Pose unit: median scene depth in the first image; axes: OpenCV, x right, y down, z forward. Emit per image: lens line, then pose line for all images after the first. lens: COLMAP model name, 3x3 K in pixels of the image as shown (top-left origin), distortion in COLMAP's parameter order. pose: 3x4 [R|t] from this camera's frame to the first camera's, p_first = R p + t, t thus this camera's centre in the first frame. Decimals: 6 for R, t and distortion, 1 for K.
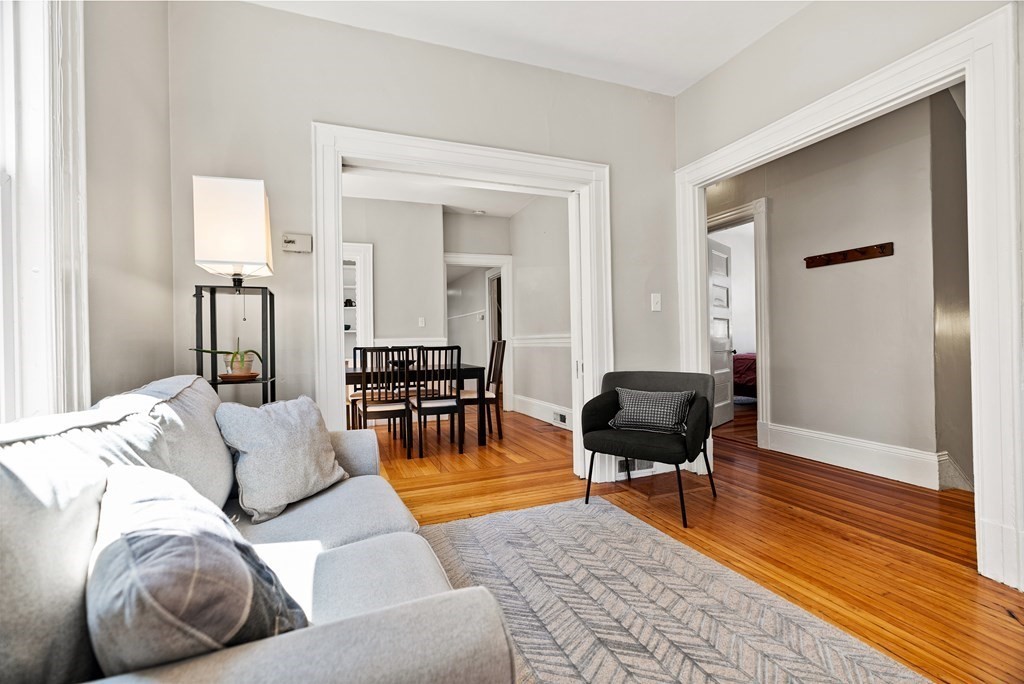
lens RADIAL K [[468.6, 0, 514.1], [0, 468.6, 340.7], [0, 0, 1]] dist [-0.004982, 0.000190]
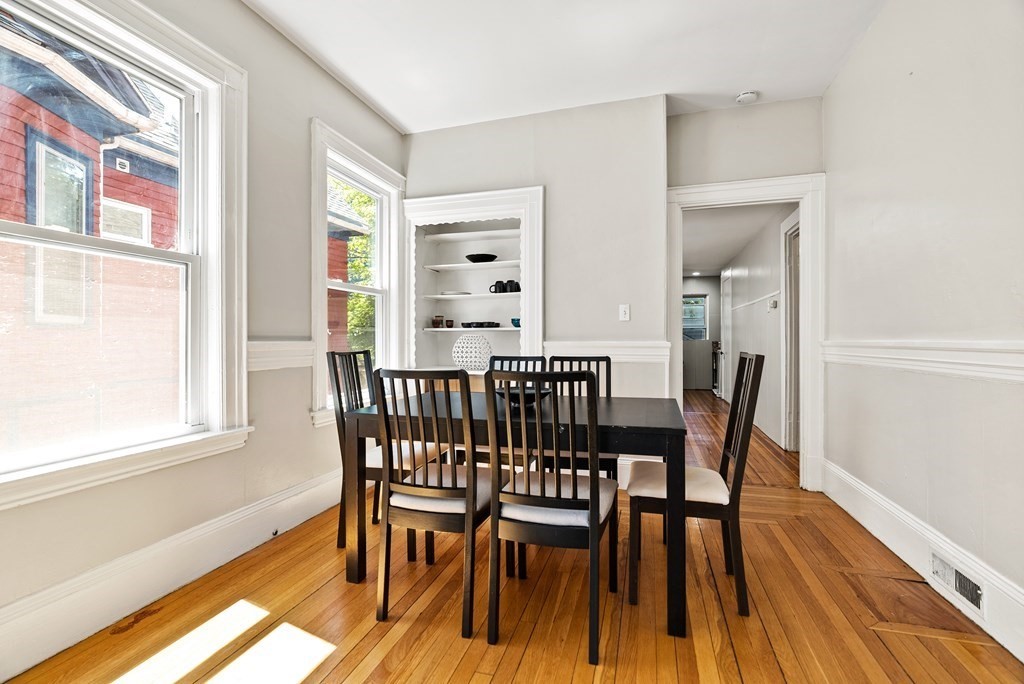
lens RADIAL K [[468.6, 0, 512.3], [0, 468.6, 340.2], [0, 0, 1]] dist [-0.004982, 0.000190]
pose [[0.793926, 0.016754, -0.607783, 0.038536], [-0.012560, 0.999859, 0.011155, -0.011226], [0.607884, -0.001222, 0.794025, 0.463800]]
